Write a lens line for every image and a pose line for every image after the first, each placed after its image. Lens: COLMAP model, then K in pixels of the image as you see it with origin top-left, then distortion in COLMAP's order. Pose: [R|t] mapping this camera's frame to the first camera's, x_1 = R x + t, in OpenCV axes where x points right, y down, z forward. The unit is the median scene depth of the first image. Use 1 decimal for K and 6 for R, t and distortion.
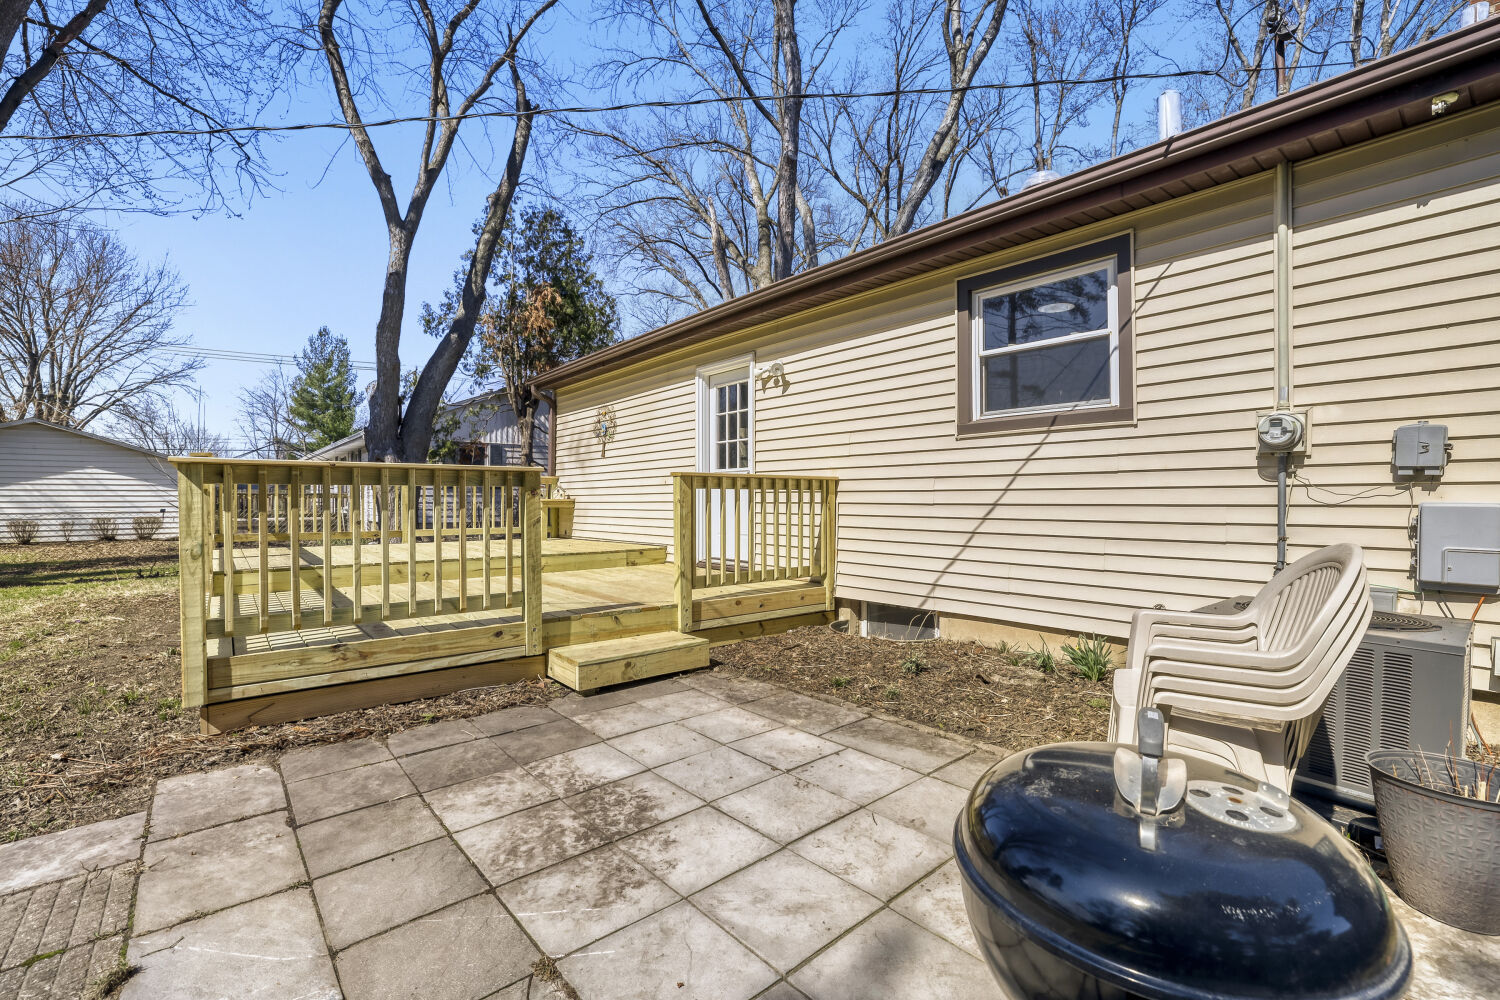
lens RADIAL K [[652.6, 0, 748.3], [0, 652.6, 490.0], [0, 0, 1]] dist [-0.030921, -0.000162]
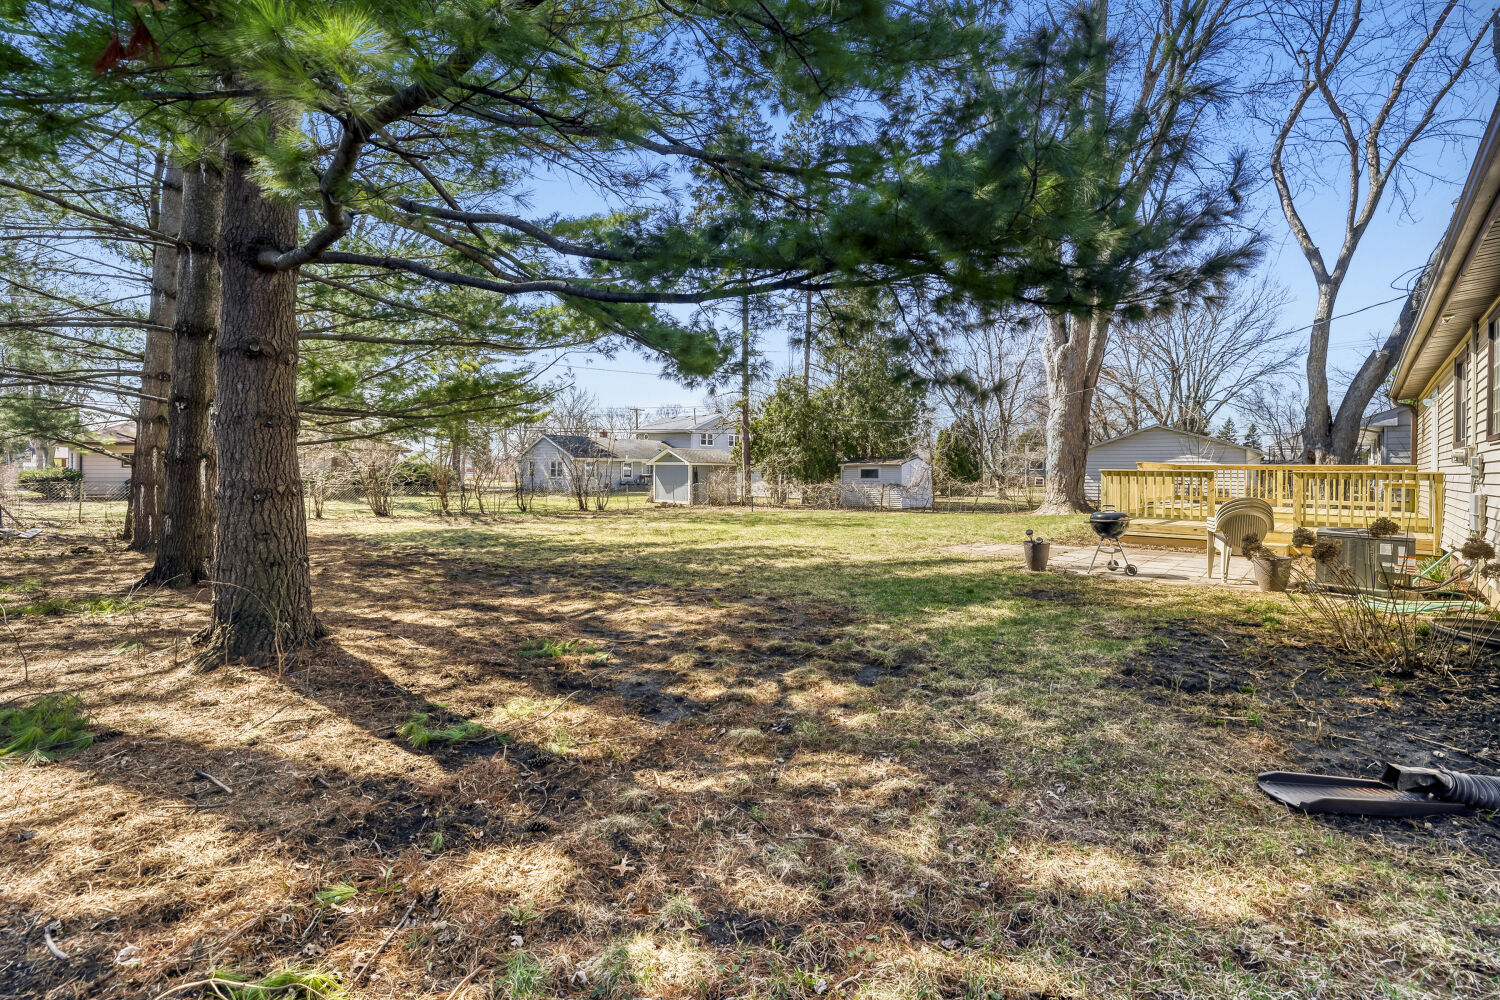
lens RADIAL K [[652.6, 0, 748.3], [0, 652.6, 490.0], [0, 0, 1]] dist [-0.030921, -0.000162]
pose [[0.113033, 0.027968, -0.993198, 0.152721], [0.012899, 0.999478, 0.029613, -0.004695], [0.993508, -0.016158, 0.112613, -0.090012]]
